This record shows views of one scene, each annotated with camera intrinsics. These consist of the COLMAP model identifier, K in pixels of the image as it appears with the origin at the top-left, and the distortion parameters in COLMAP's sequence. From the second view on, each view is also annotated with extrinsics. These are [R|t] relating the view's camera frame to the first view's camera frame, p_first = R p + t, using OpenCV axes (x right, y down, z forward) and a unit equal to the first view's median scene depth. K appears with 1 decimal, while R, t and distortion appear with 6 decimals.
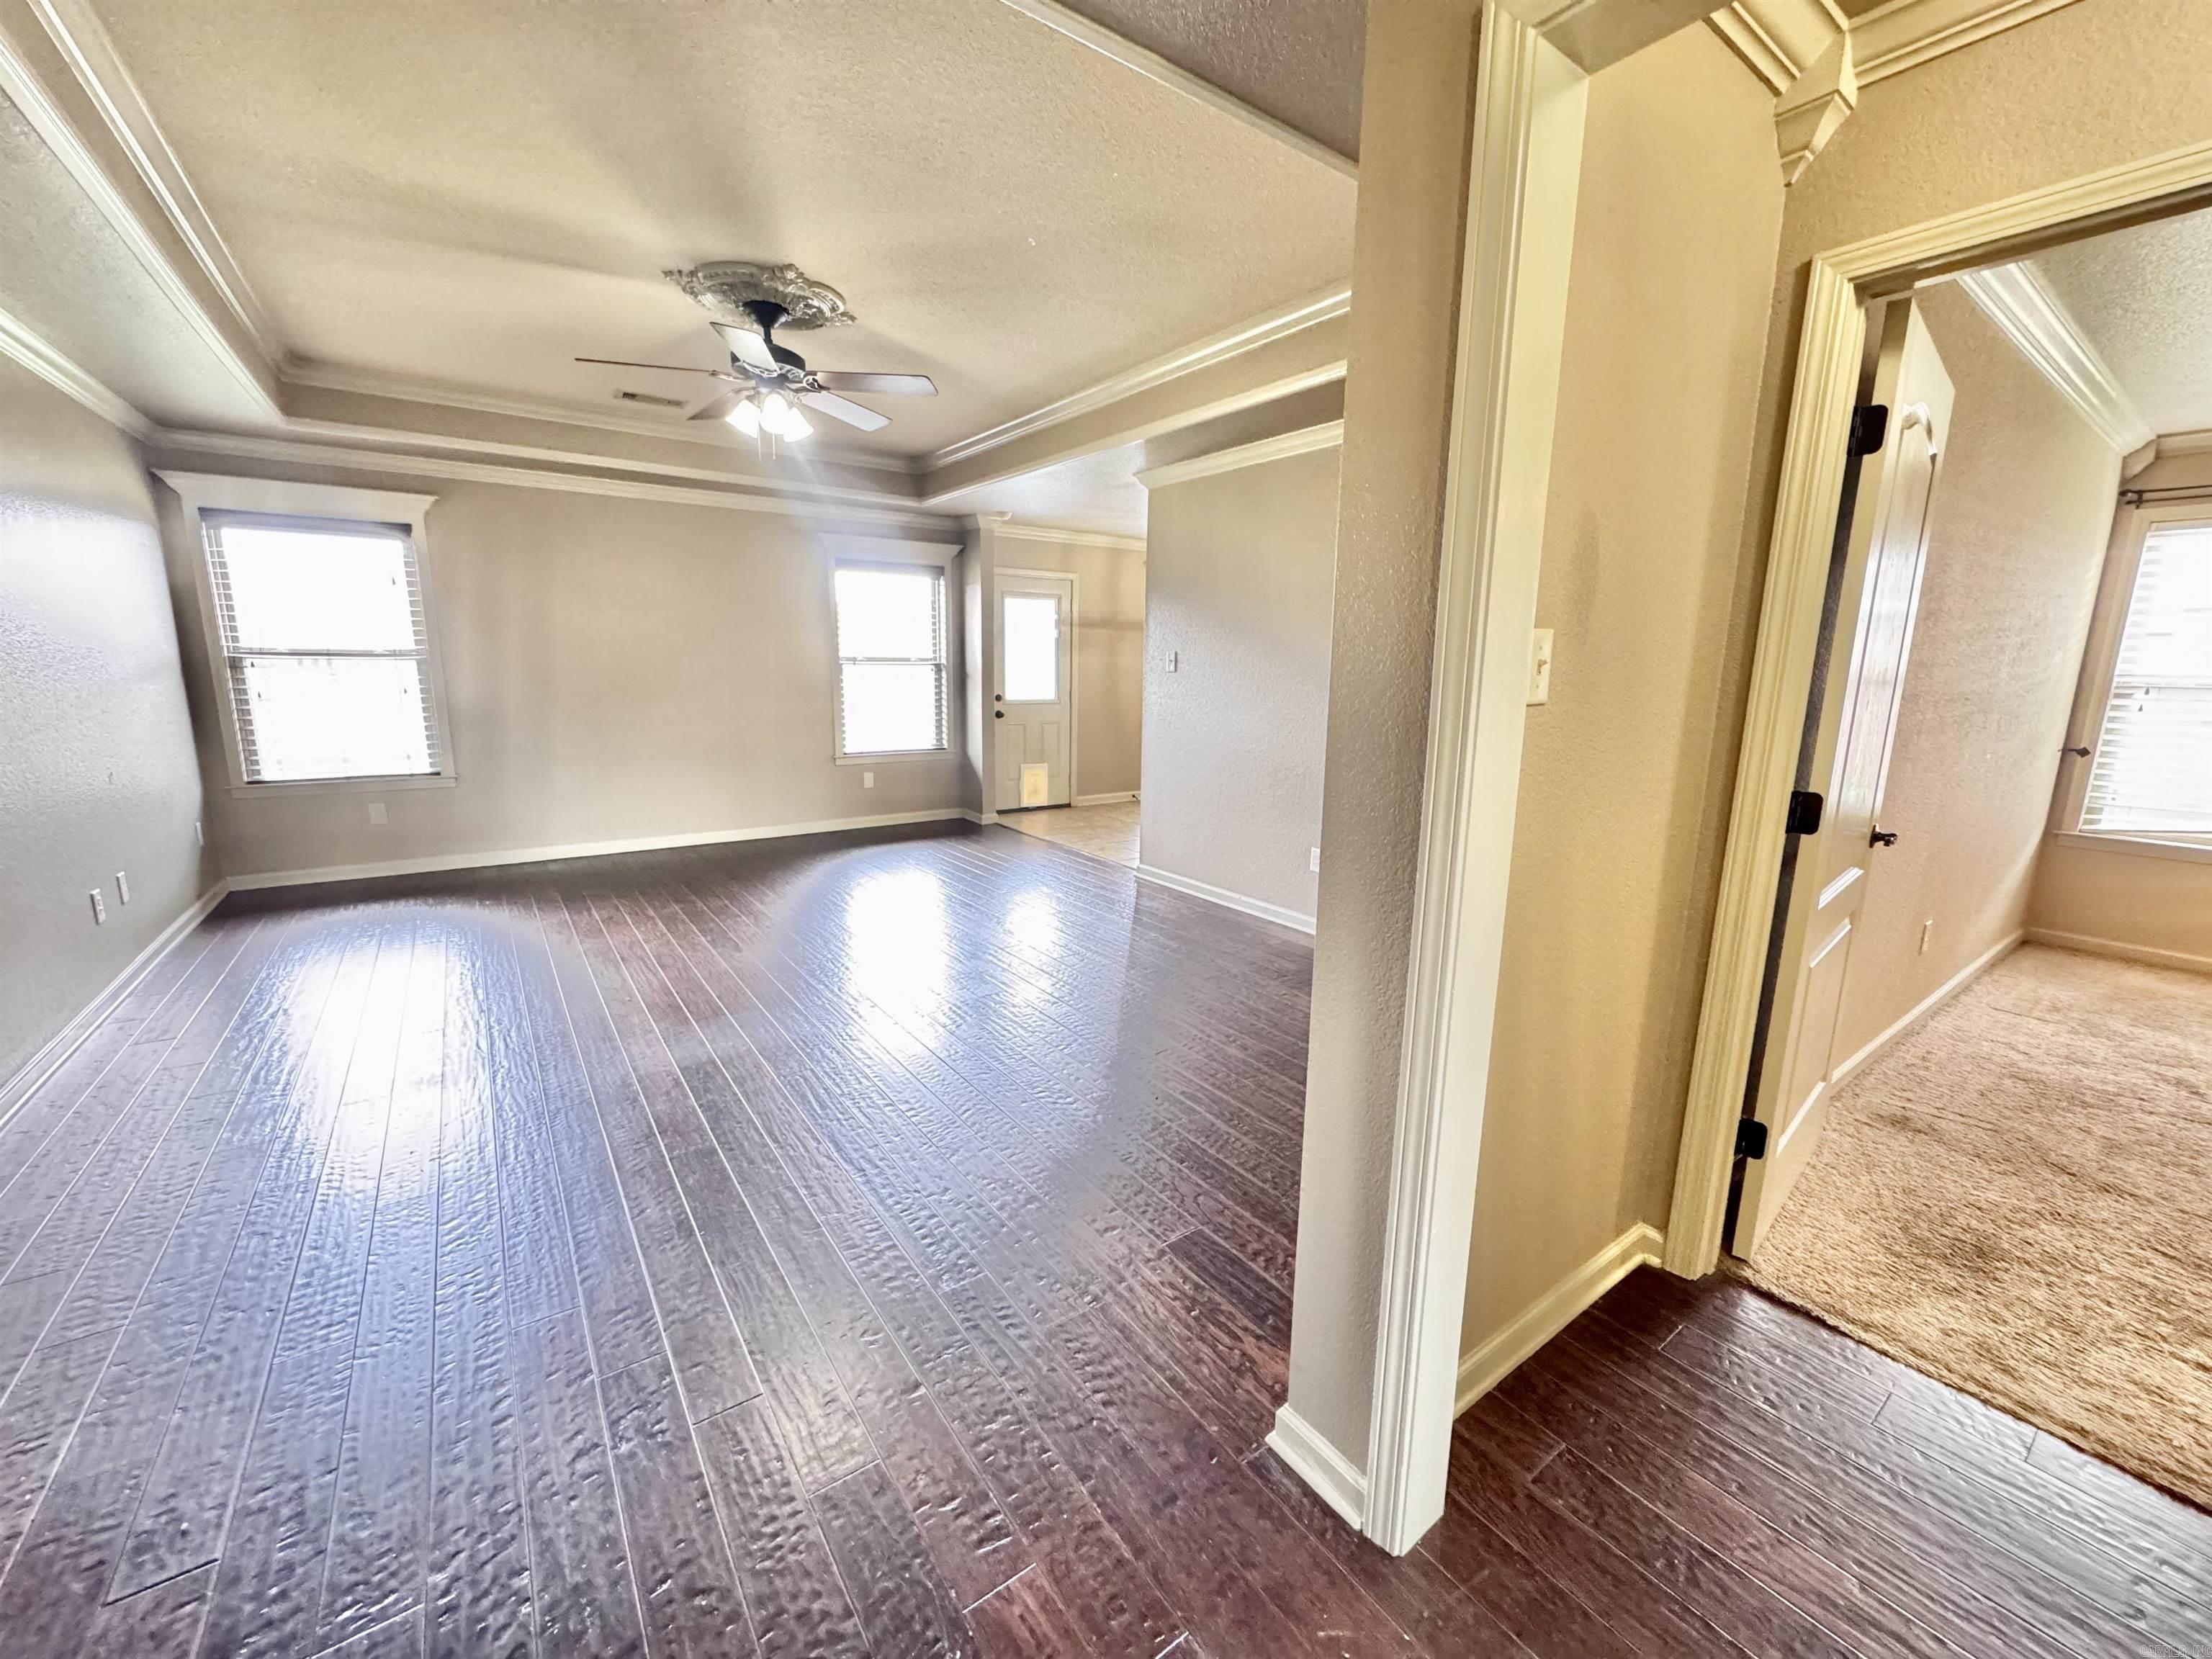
lens RADIAL K [[882.7, 0, 1104.9], [0, 882.7, 829.5], [0, 0, 1]] dist [-0.004288, 0.000396]
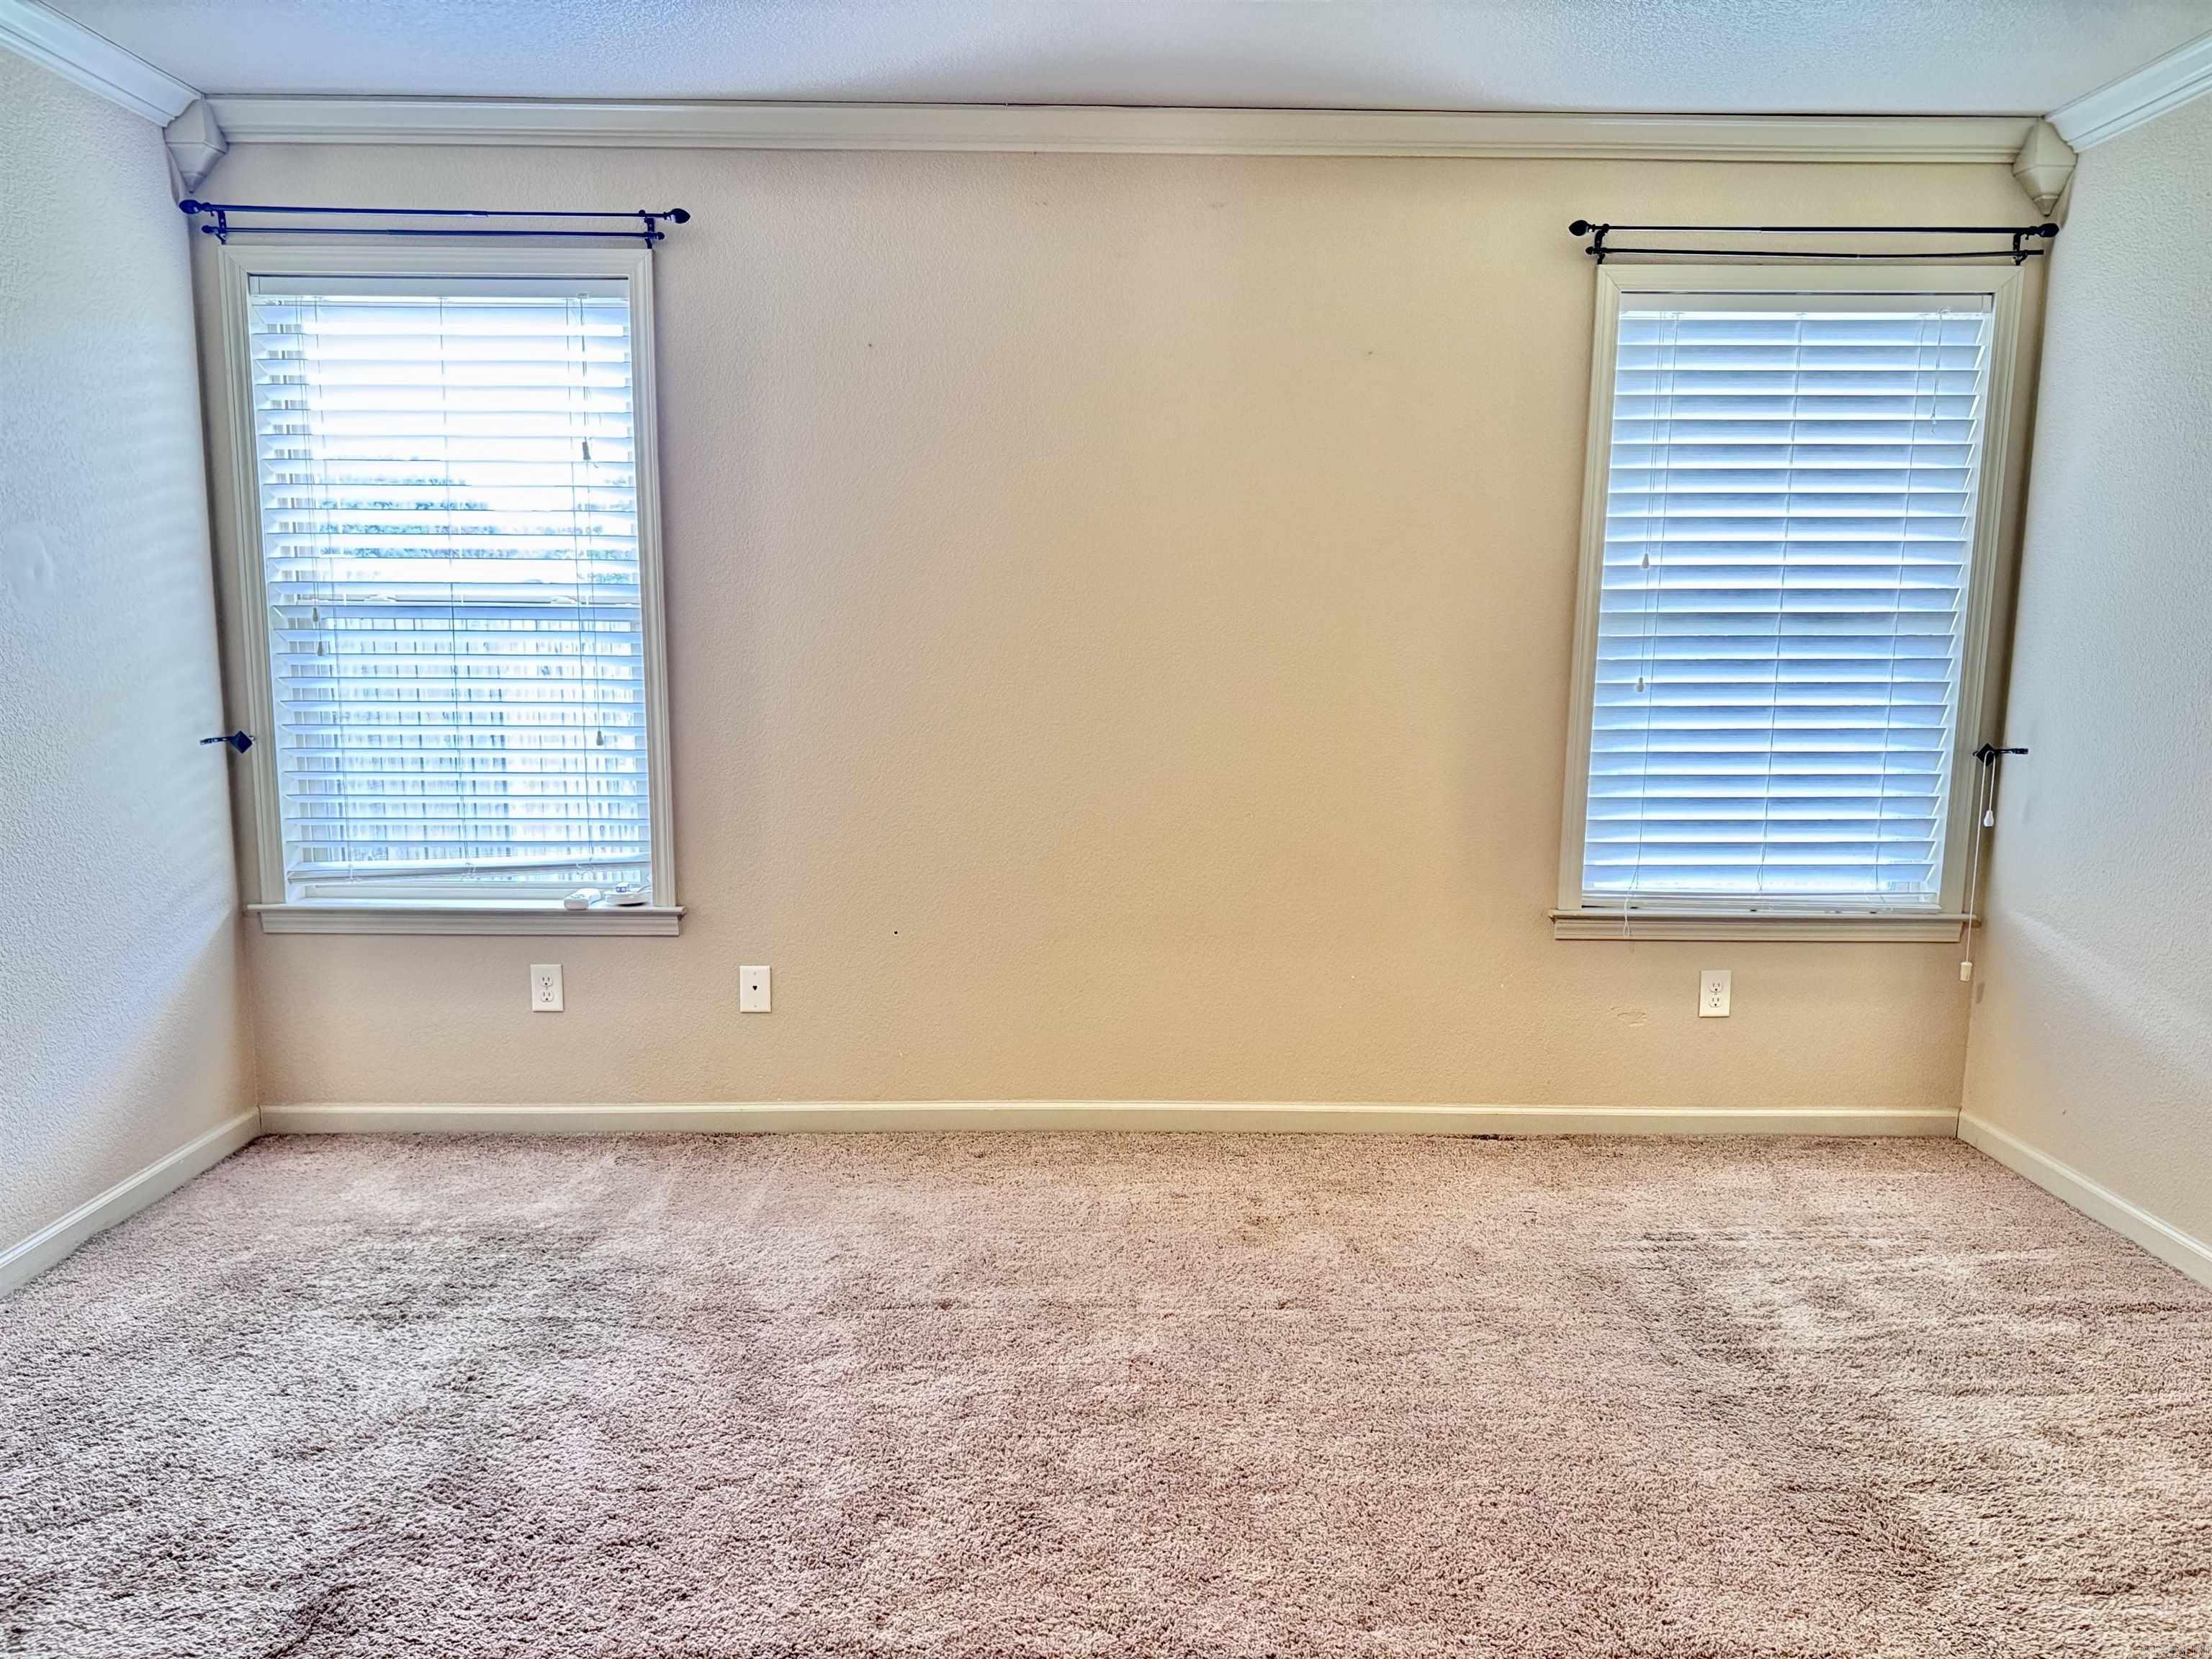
lens RADIAL K [[1560.9, 0, 1111.1], [0, 1560.9, 845.3], [0, 0, 1]] dist [0.006001, -0.011075]
pose [[0.574787, -0.135366, 0.807029, 0.500017], [0.154215, 0.986470, 0.055629, -0.004052], [-0.803640, 0.092481, 0.587885, 0.083767]]
